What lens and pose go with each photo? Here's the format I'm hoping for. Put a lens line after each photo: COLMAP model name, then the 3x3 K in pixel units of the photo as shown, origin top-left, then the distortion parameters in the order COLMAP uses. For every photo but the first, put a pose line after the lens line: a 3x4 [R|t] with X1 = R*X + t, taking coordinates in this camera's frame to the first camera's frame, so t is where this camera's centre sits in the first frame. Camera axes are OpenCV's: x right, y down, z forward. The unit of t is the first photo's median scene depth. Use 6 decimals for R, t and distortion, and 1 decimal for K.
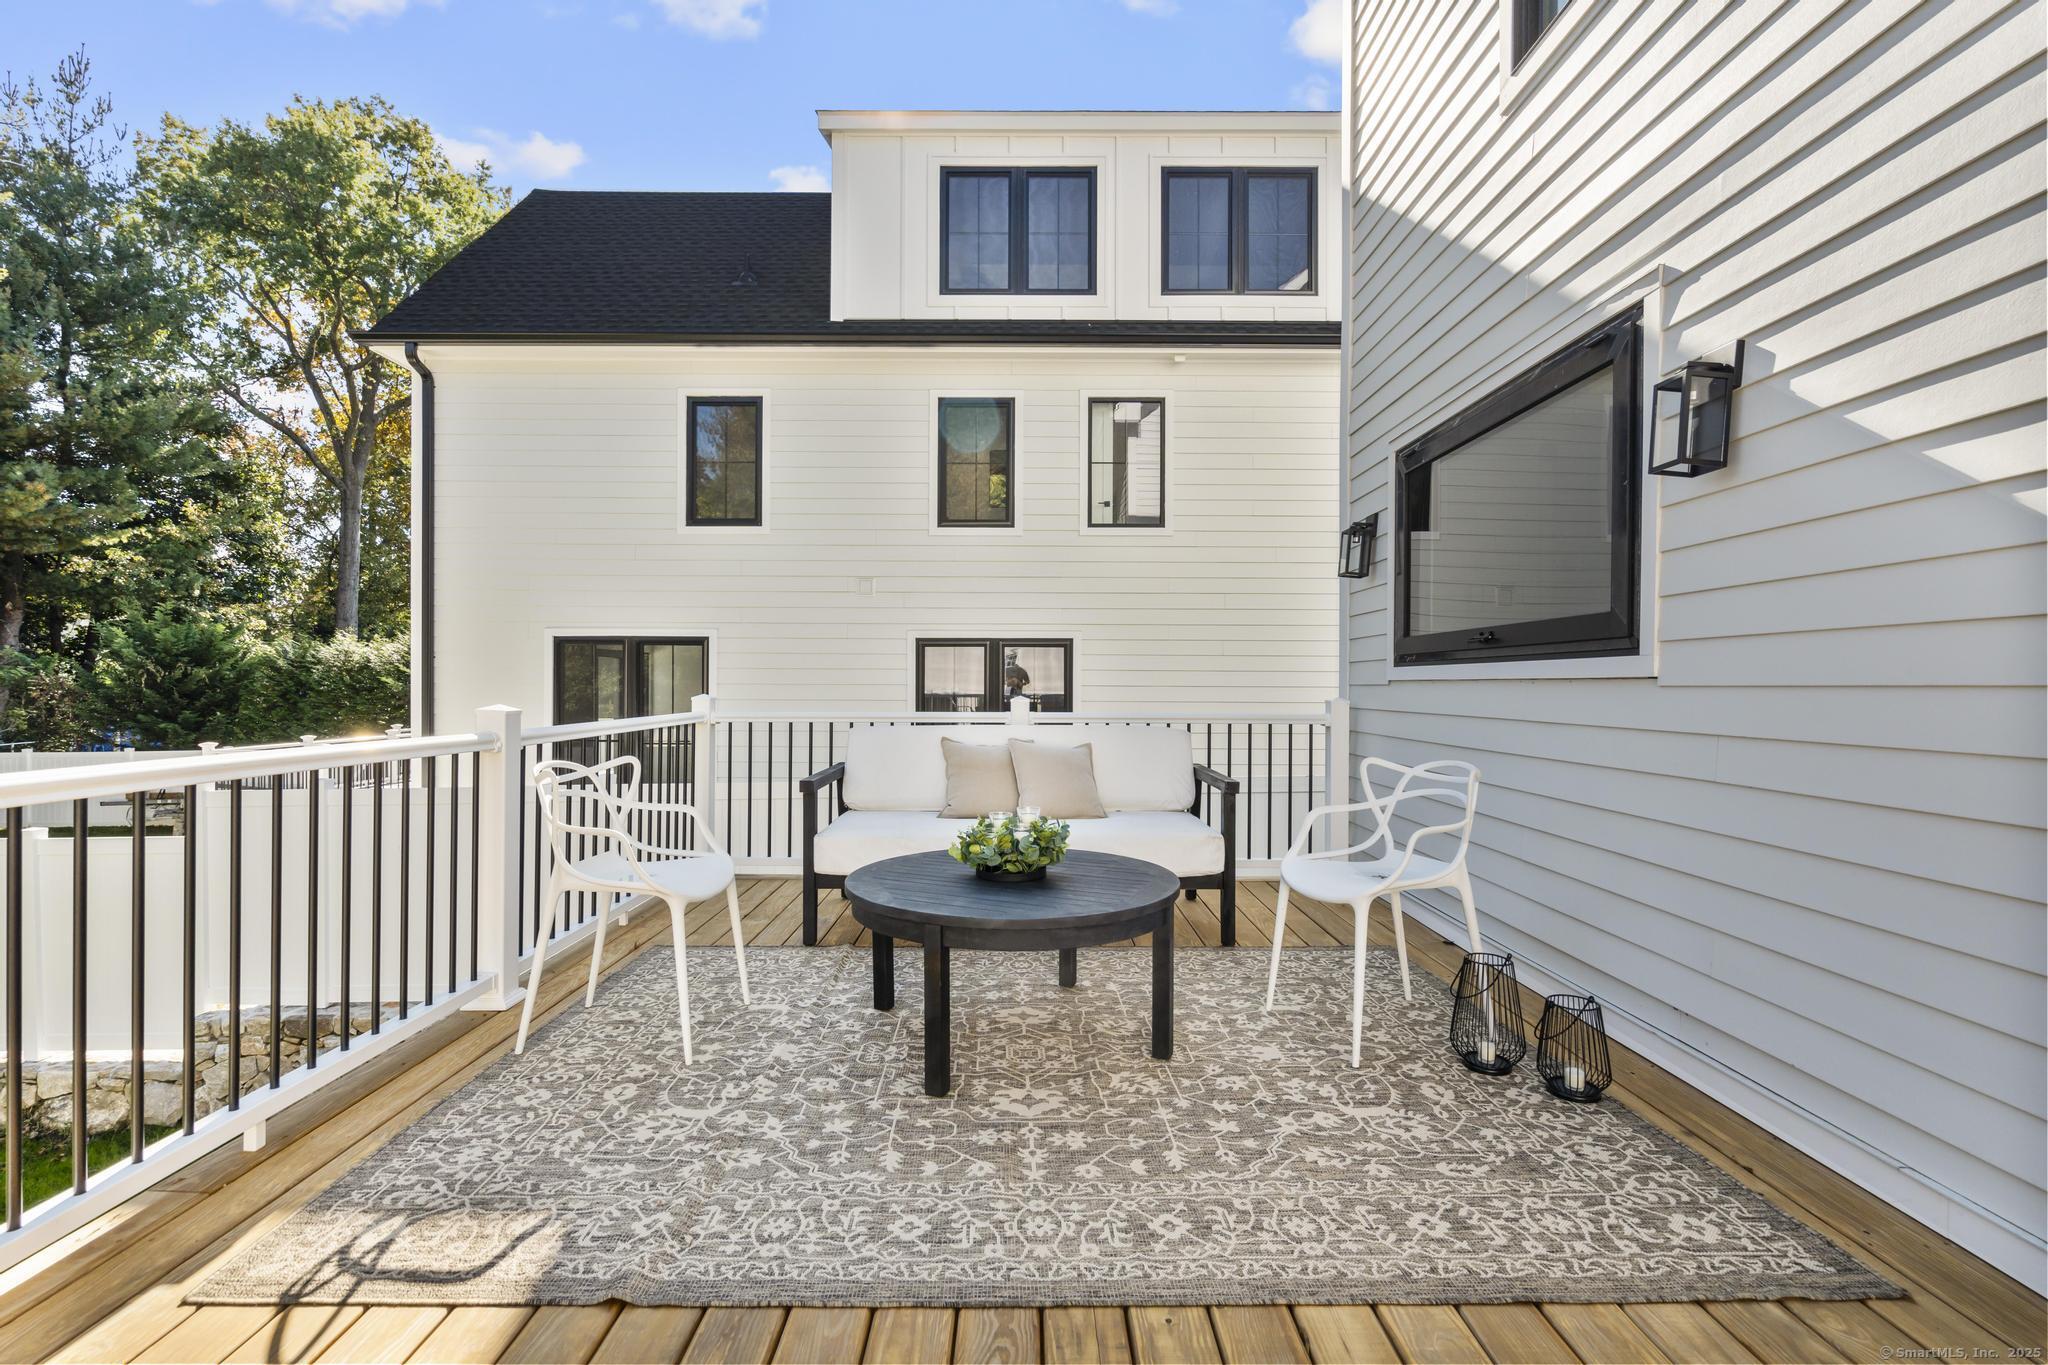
lens RADIAL K [[915.0, 0, 1022.2], [0, 915.0, 686.5], [0, 0, 1]] dist [-0.004415, 0.001119]
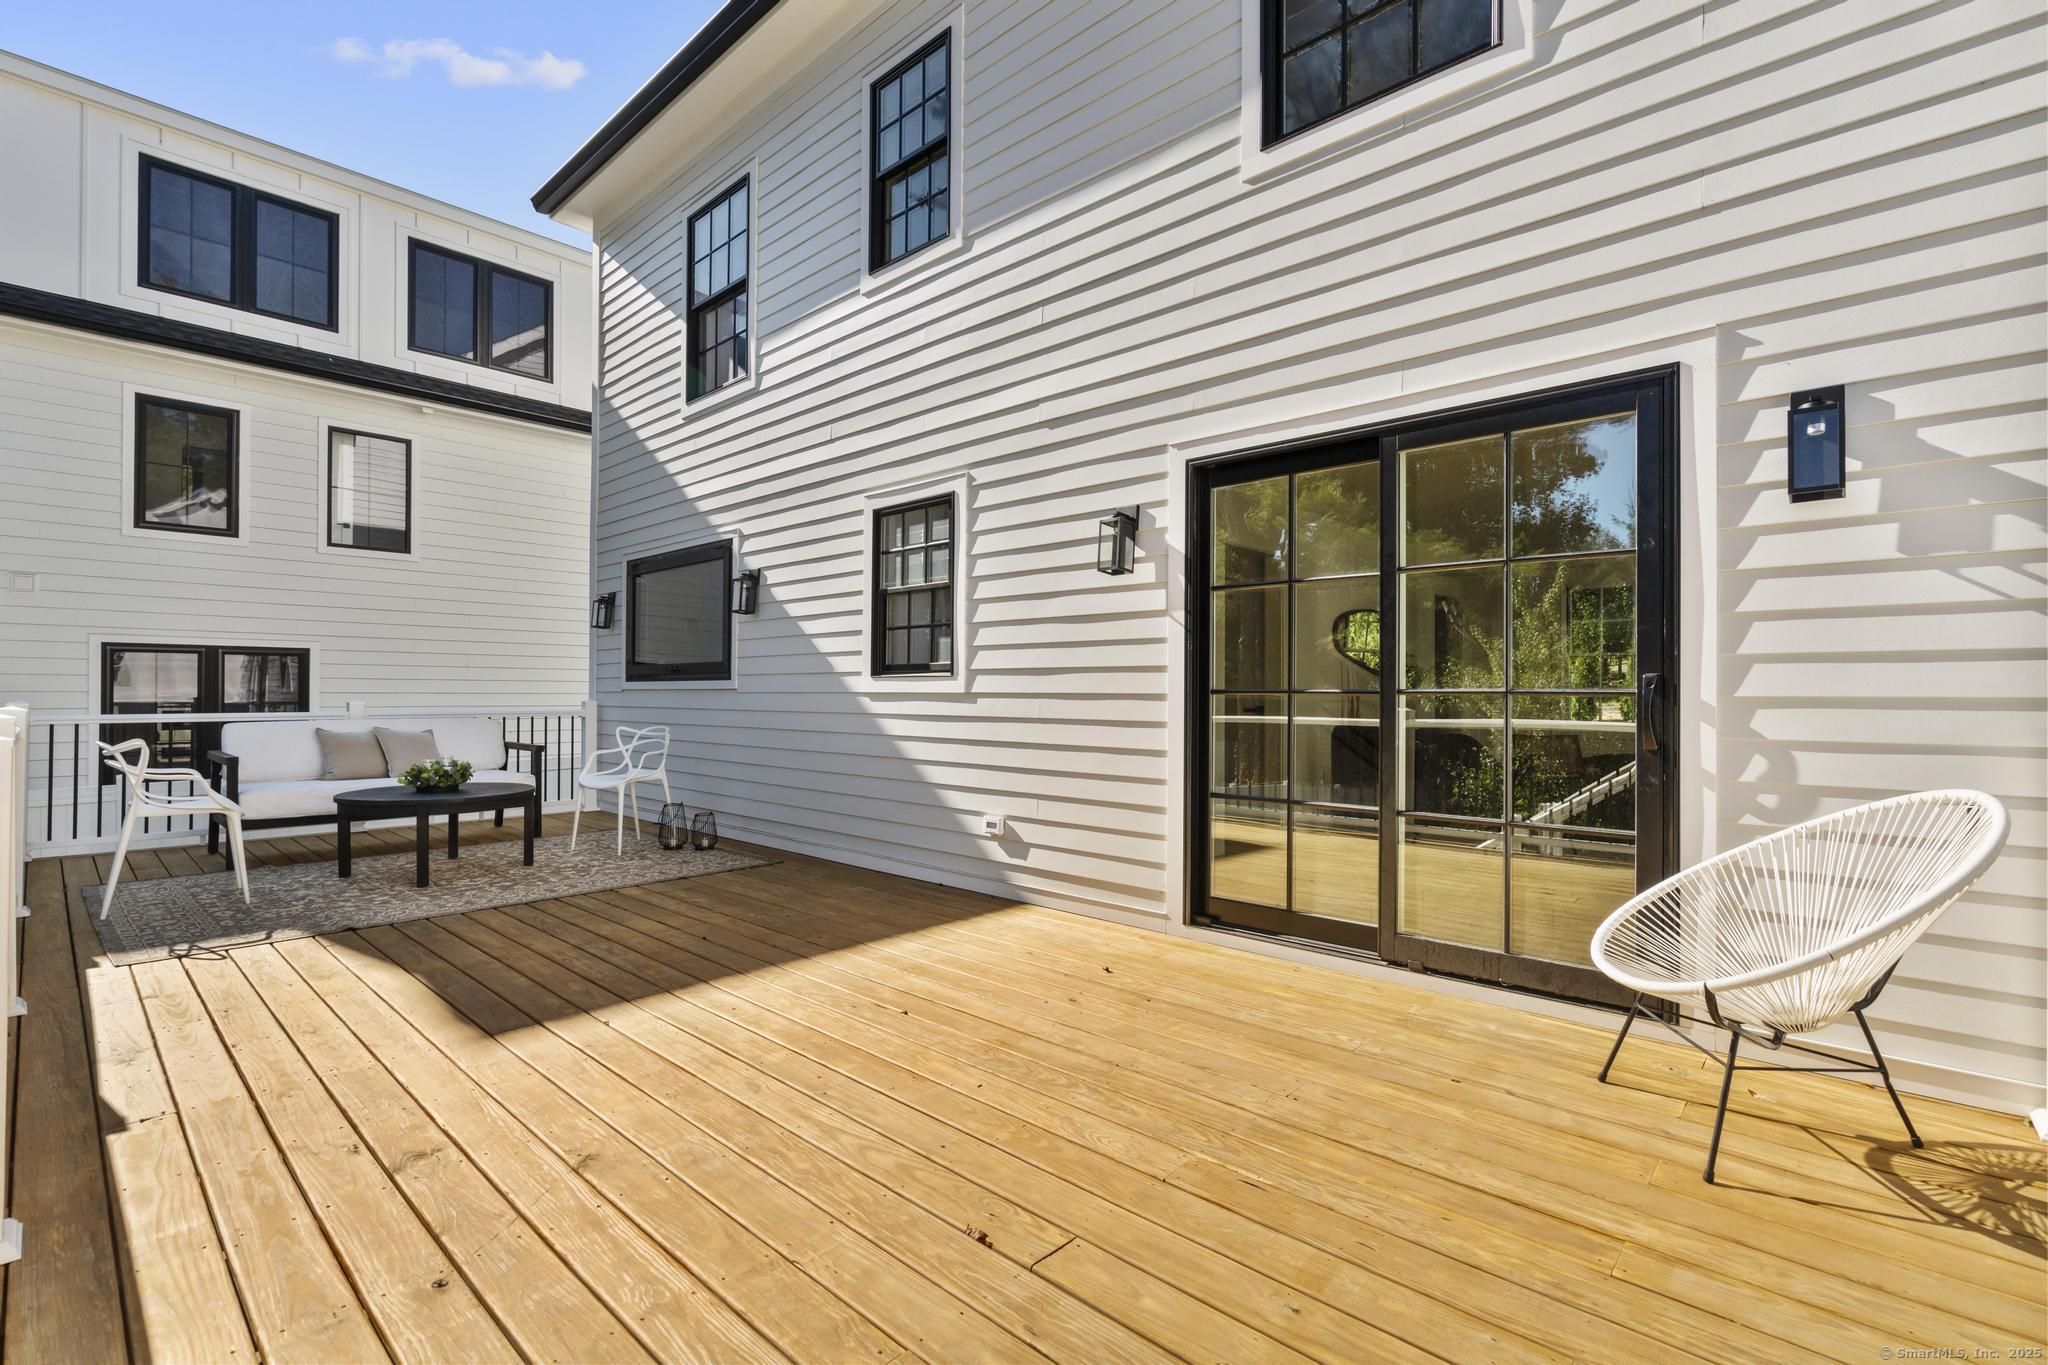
lens RADIAL K [[915.0, 0, 1025.6], [0, 915.0, 688.2], [0, 0, 1]] dist [-0.004415, 0.001119]
pose [[0.678497, 0.002262, 0.734600, -0.335291], [0.001957, 0.999986, -0.004886, 0.001412], [-0.734600, 0.004752, 0.678483, -0.700112]]
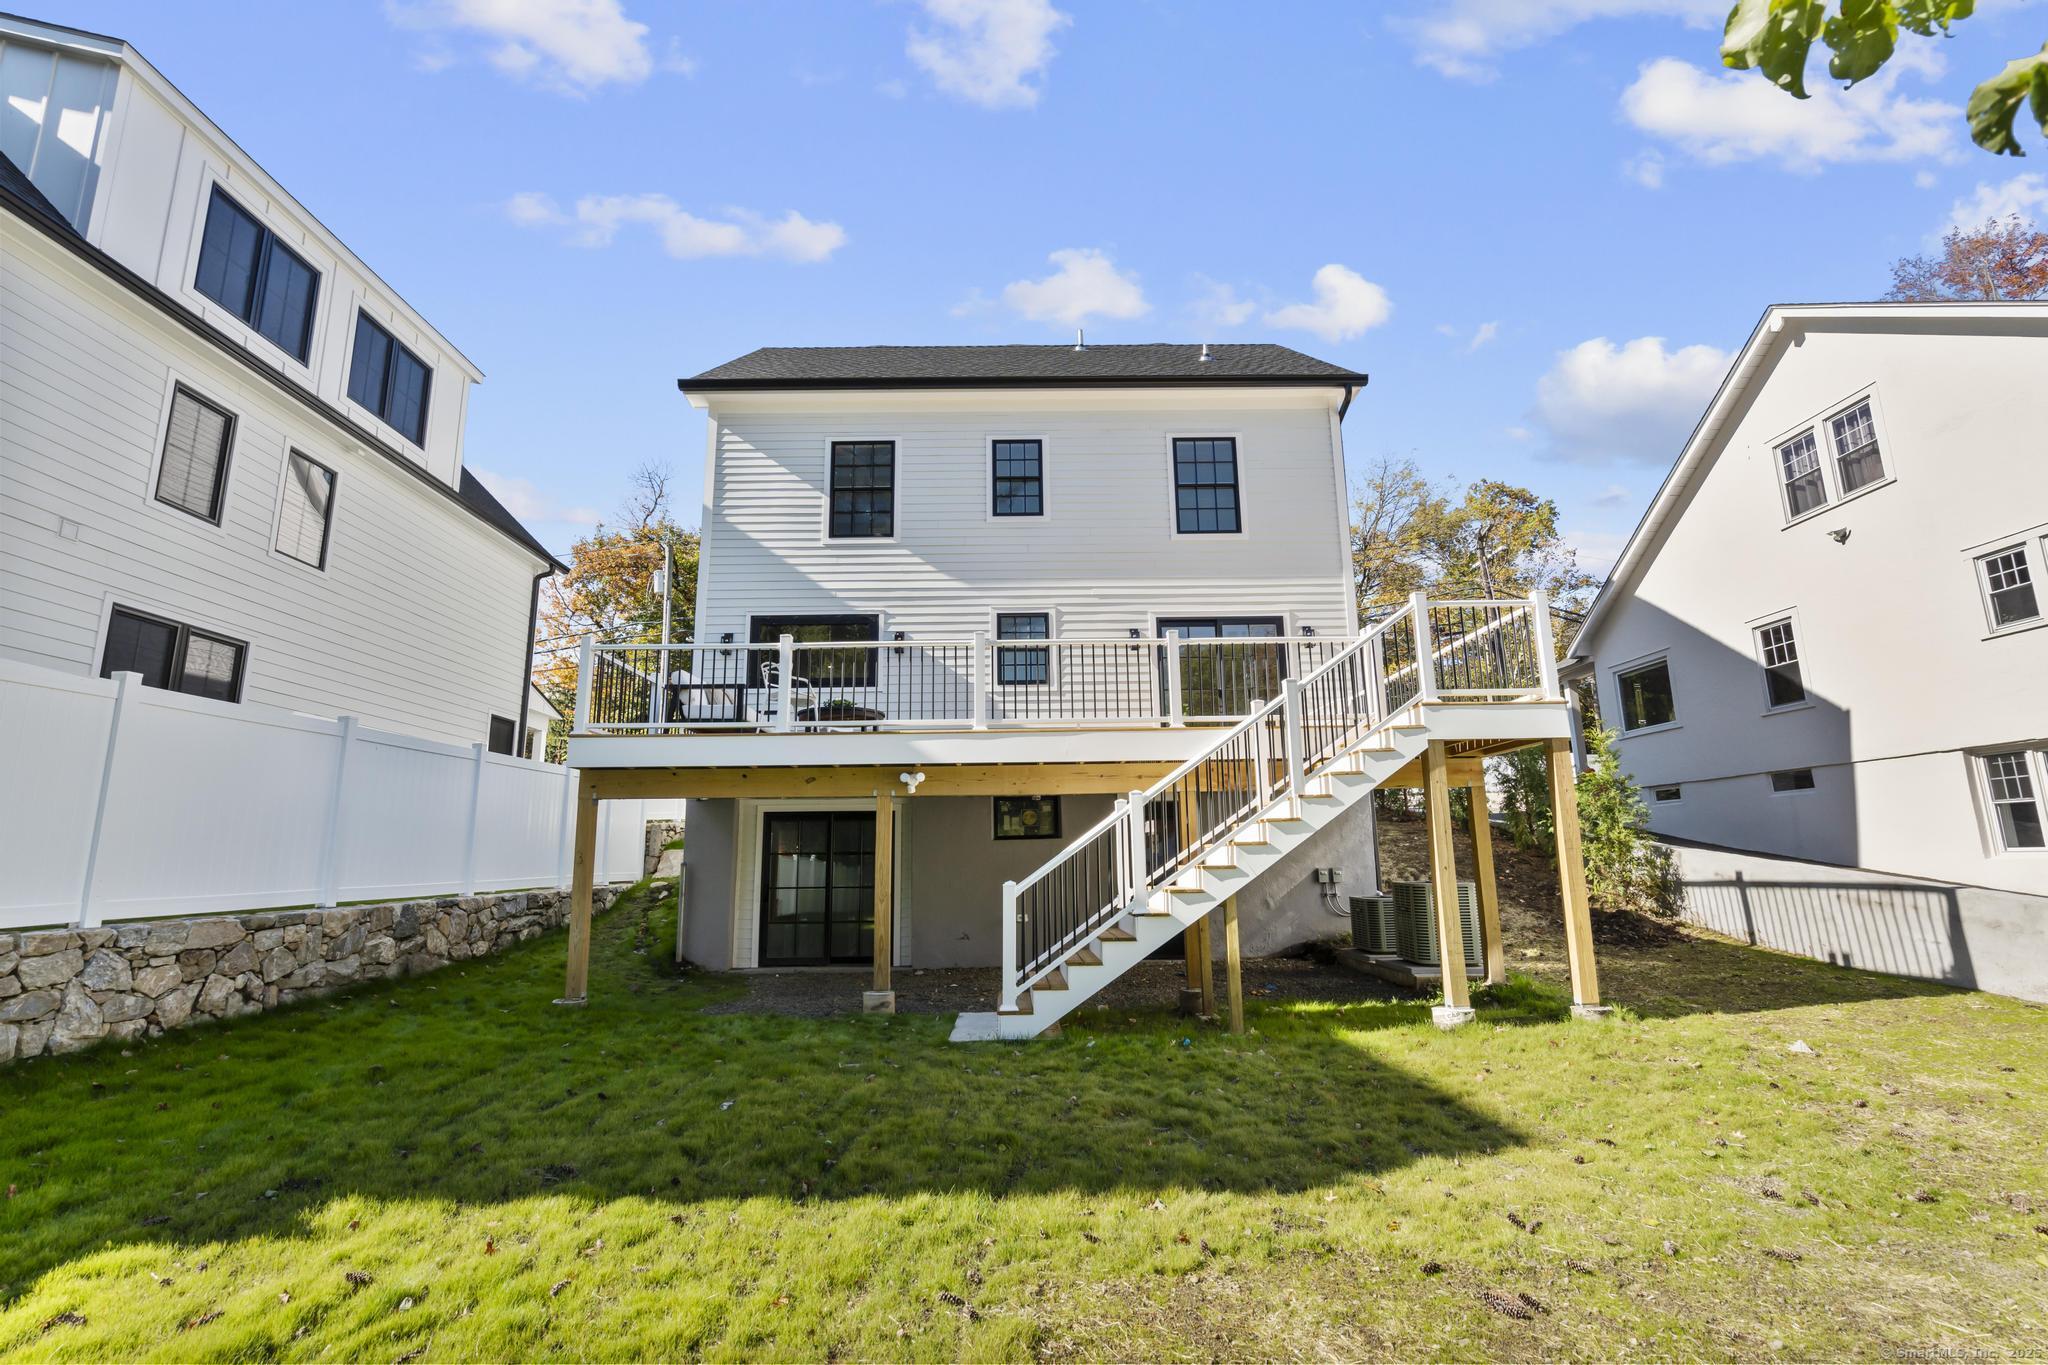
lens RADIAL K [[915.0, 0, 1019.2], [0, 915.0, 684.4], [0, 0, 1]] dist [-0.004415, 0.001119]
pose [[-0.001204, 0.193860, 0.981028, -2.126990], [0.015656, 0.980913, -0.193818, 0.470810], [-0.999877, 0.015125, -0.004216, 0.158787]]
